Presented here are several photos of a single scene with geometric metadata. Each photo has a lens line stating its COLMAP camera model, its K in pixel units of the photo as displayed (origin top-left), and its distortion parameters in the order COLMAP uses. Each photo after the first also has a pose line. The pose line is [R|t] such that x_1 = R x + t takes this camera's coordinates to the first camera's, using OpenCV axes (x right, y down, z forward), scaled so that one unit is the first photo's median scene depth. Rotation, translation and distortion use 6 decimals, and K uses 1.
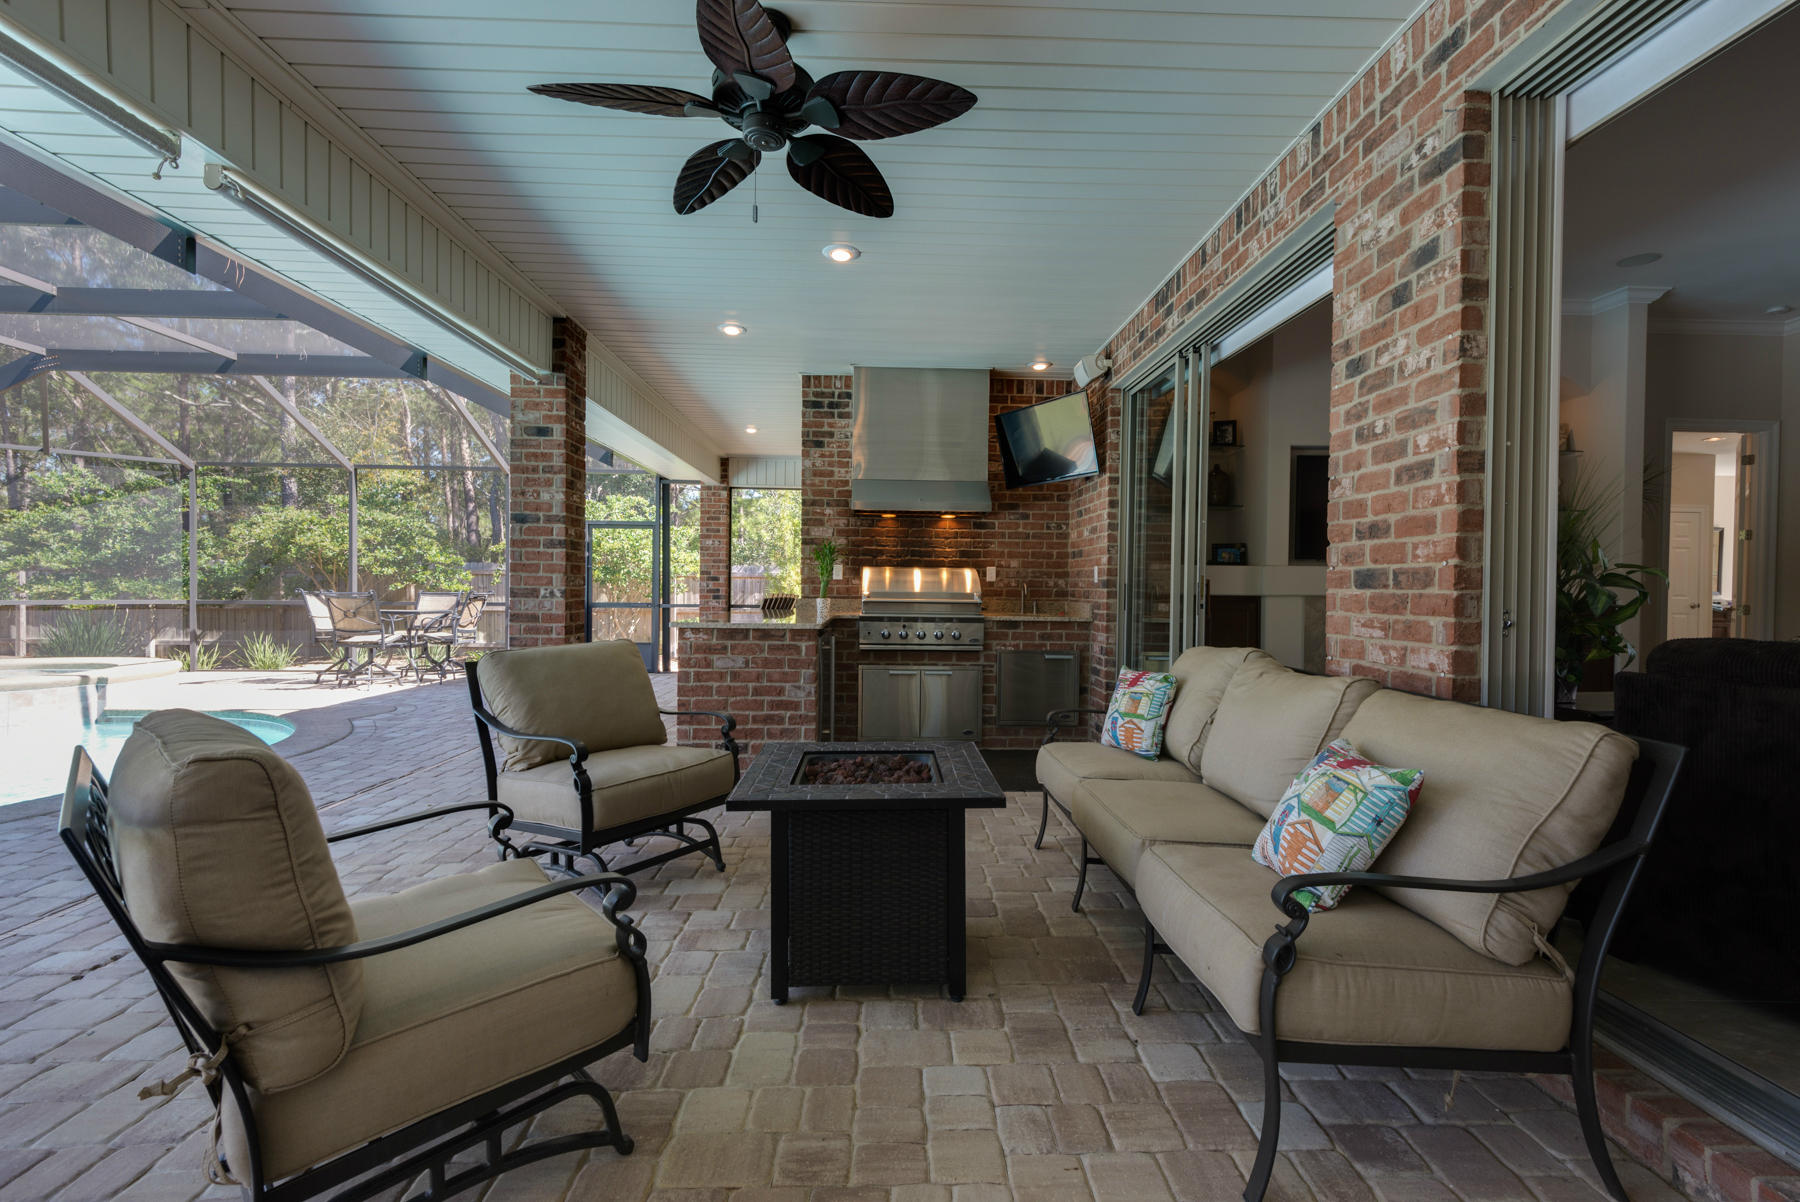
lens RADIAL K [[808.9, 0, 900.3], [0, 808.9, 595.7], [0, 0, 1]] dist [0.027060, -0.009008]
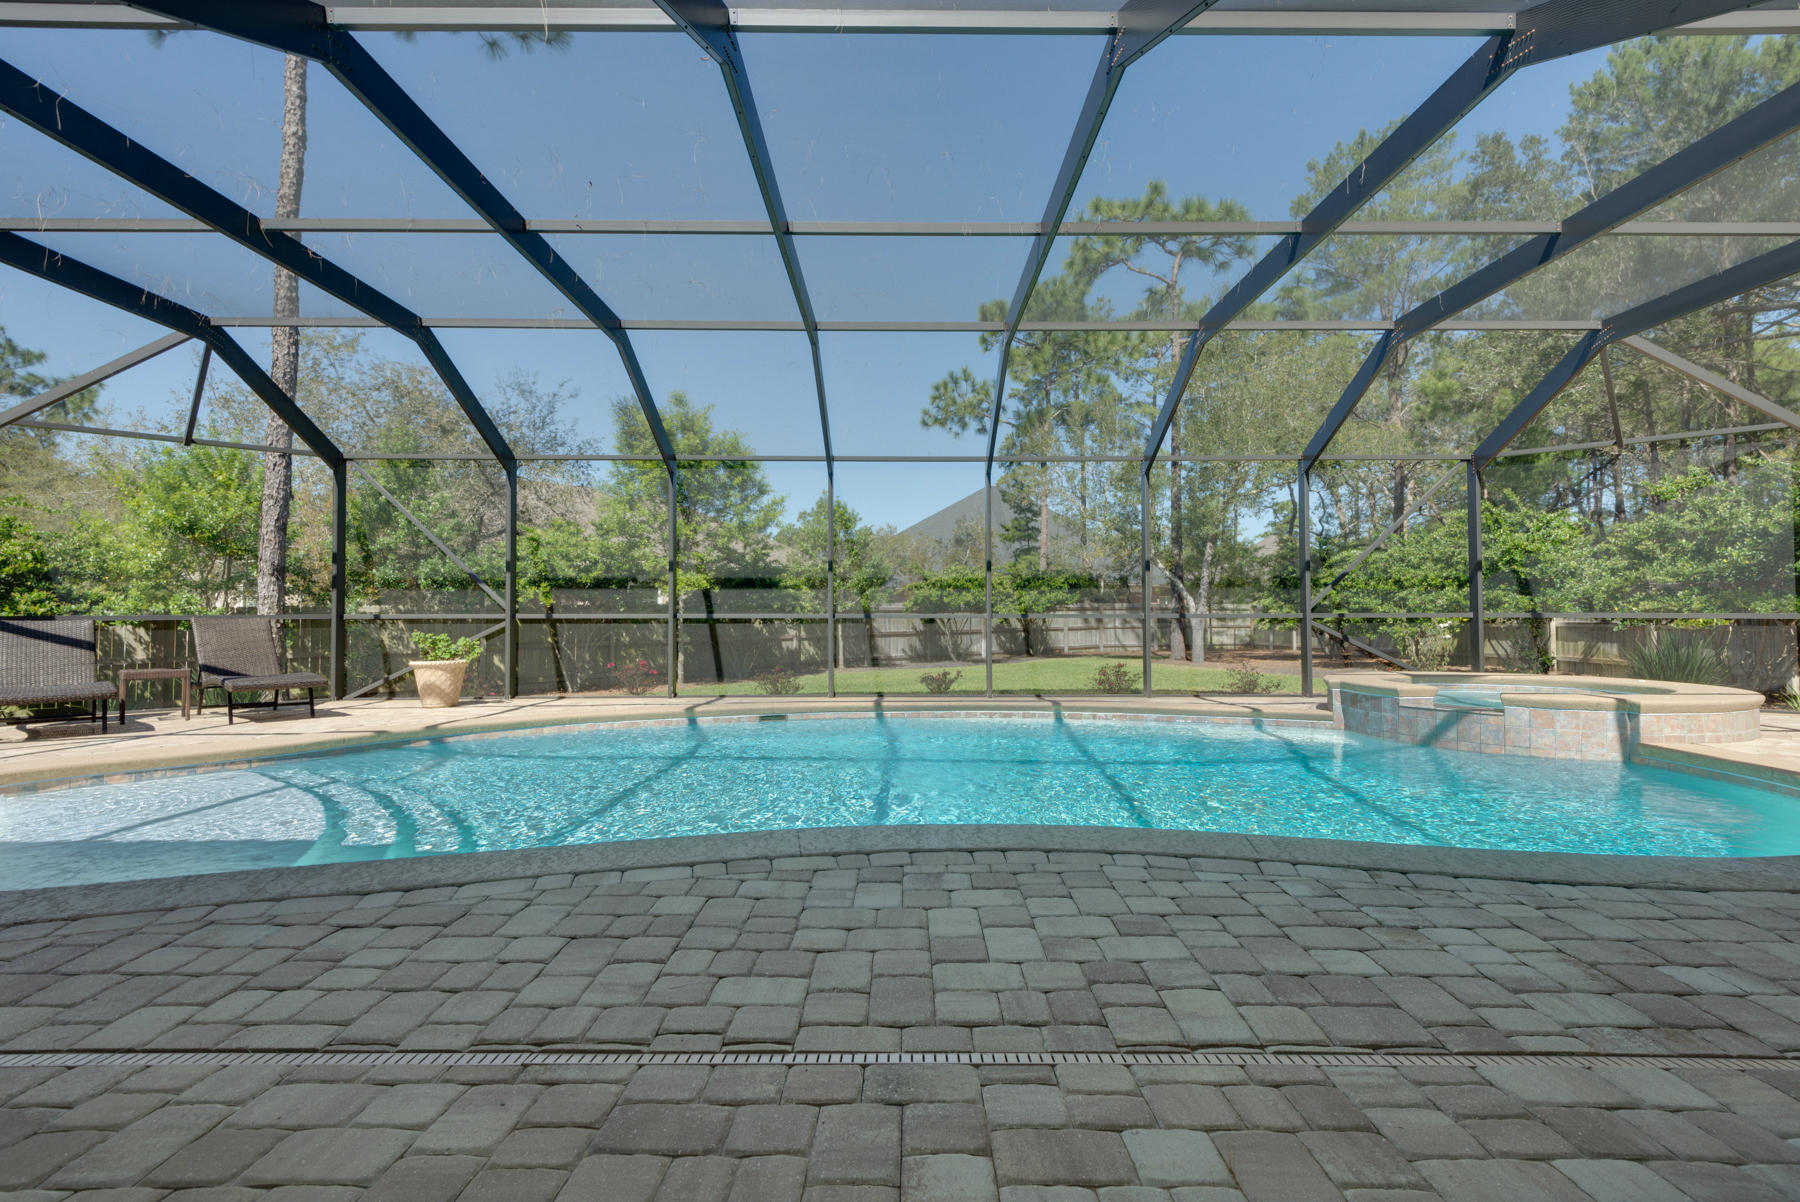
lens RADIAL K [[828.2, 0, 910.6], [0, 828.2, 607.4], [0, 0, 1]] dist [0.014801, -0.002936]
pose [[-0.025314, -0.020183, -0.999476, -0.273765], [-0.009311, 0.999758, -0.019953, 0.052045], [0.999636, 0.008801, -0.025496, 0.568984]]
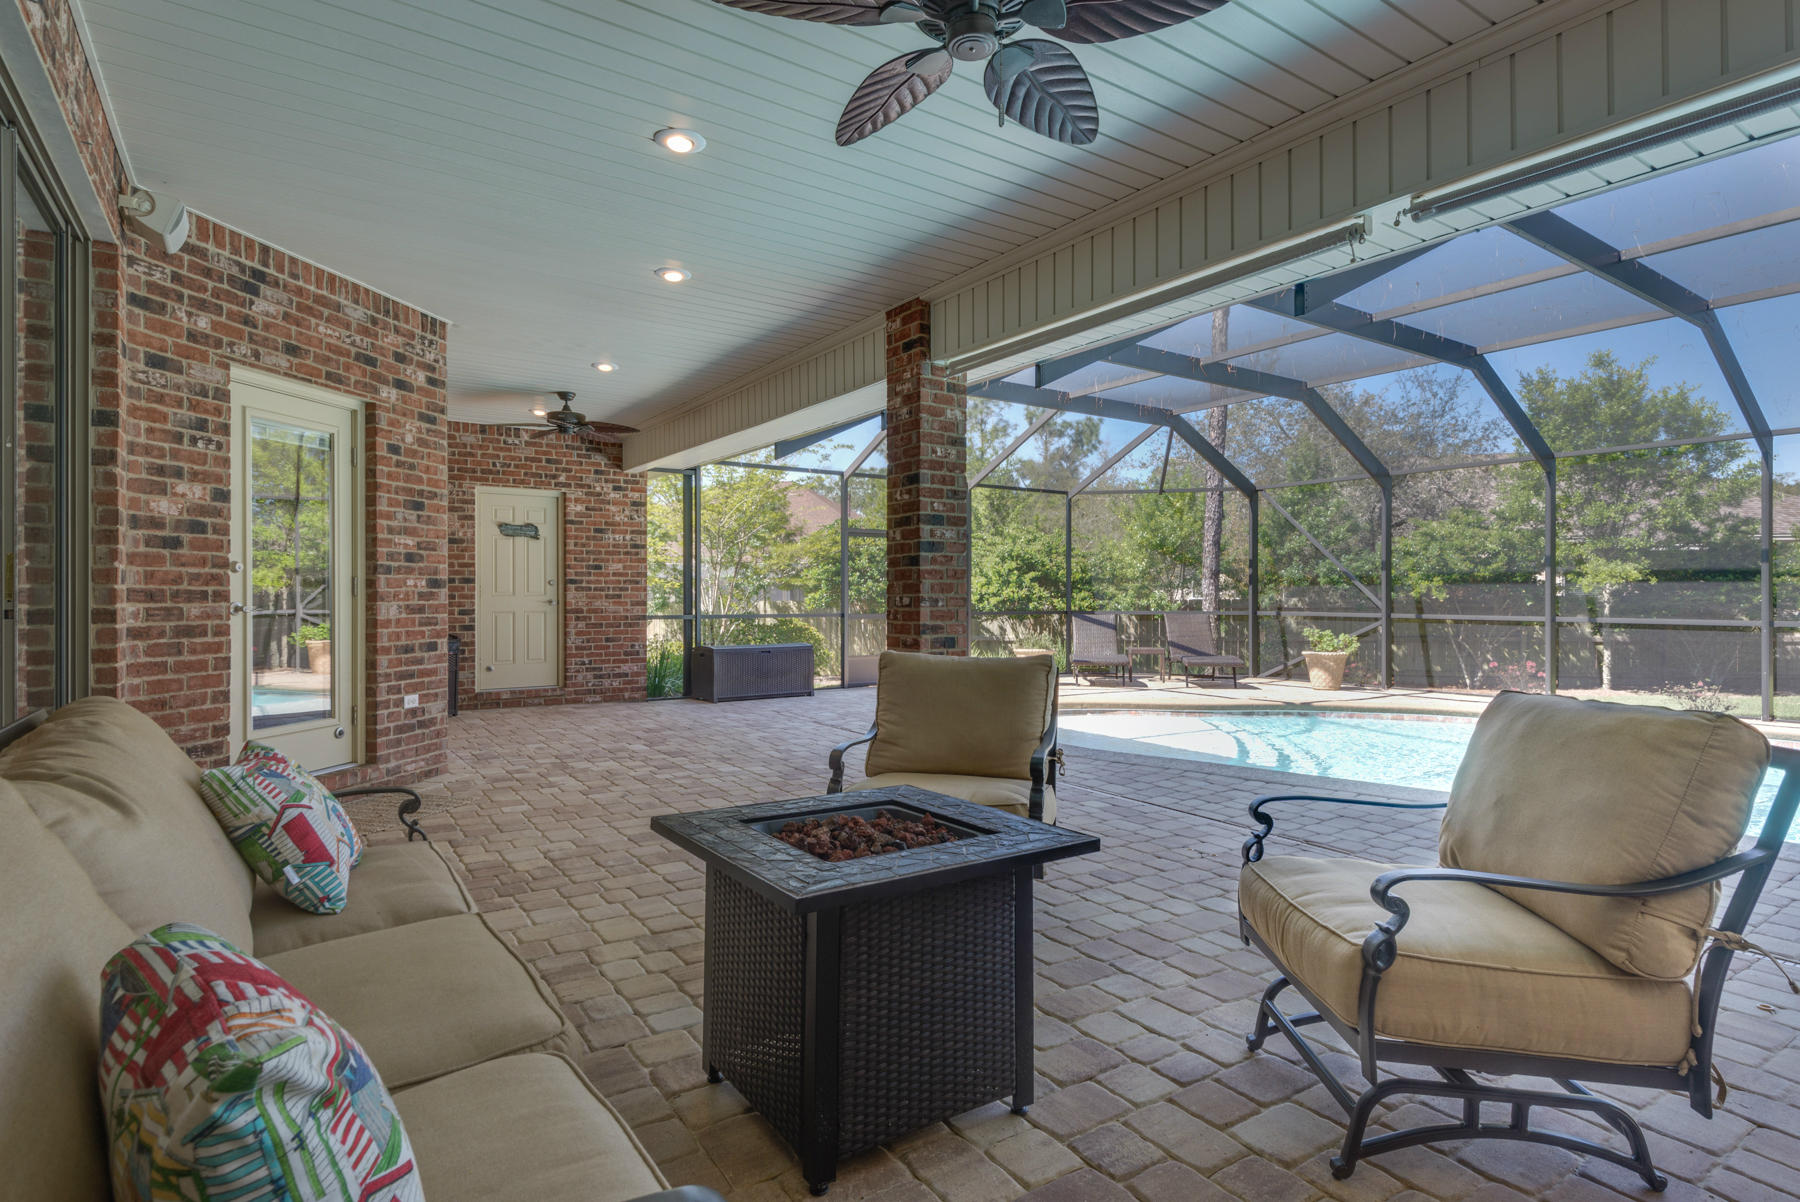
lens RADIAL K [[899.5, 0, 887.2], [0, 899.5, 593.3], [0, 0, 1]] dist [0.010992, -0.005039]
pose [[-0.855467, -0.012059, -0.517716, 0.210386], [-0.013398, 0.999910, -0.001152, 0.000898], [0.517683, 0.005951, -0.855552, 0.973506]]
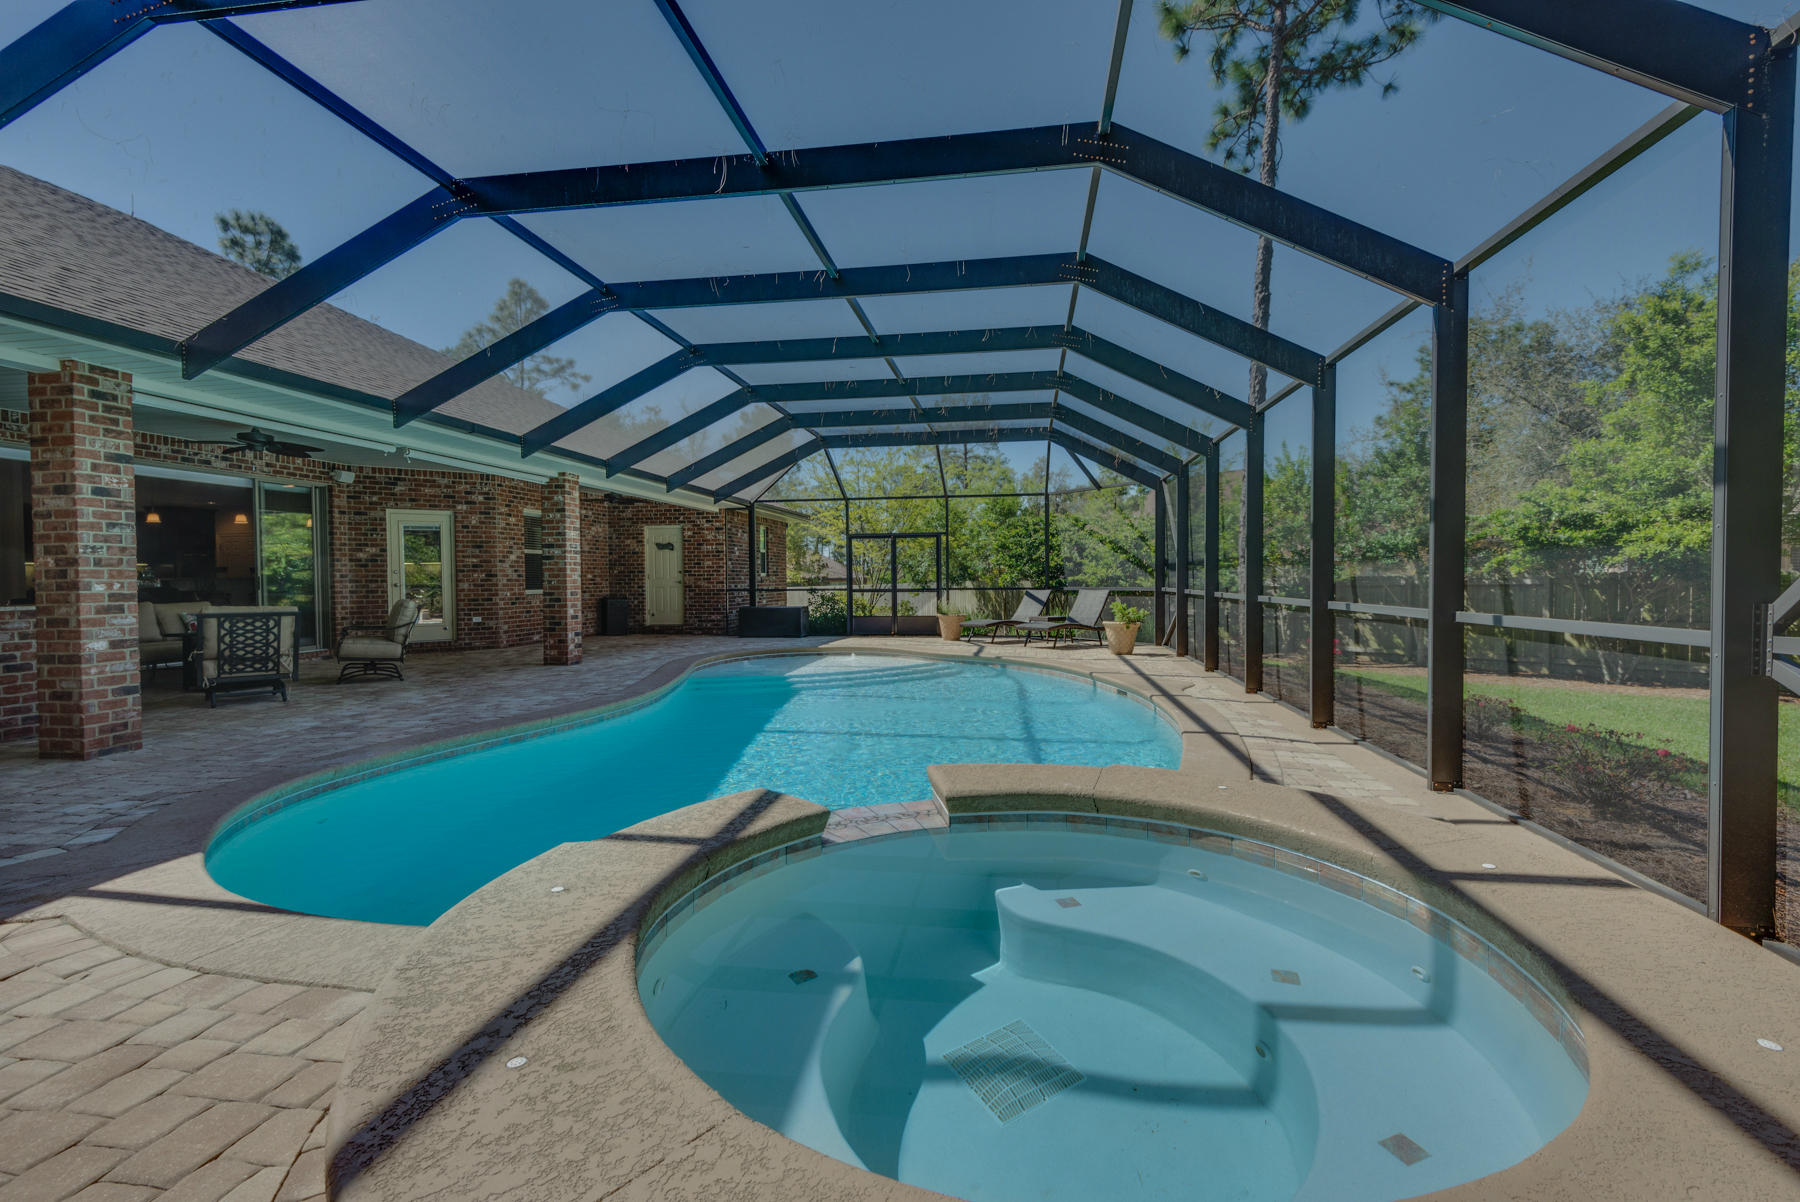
lens RADIAL K [[808.9, 0, 904.1], [0, 808.9, 604.8], [0, 0, 1]] dist [0.027060, -0.009008]
pose [[-0.978937, 0.007755, 0.204015, -2.091661], [0.014152, 0.999452, 0.029918, 0.036386], [-0.203672, 0.032175, -0.978510, 2.233848]]
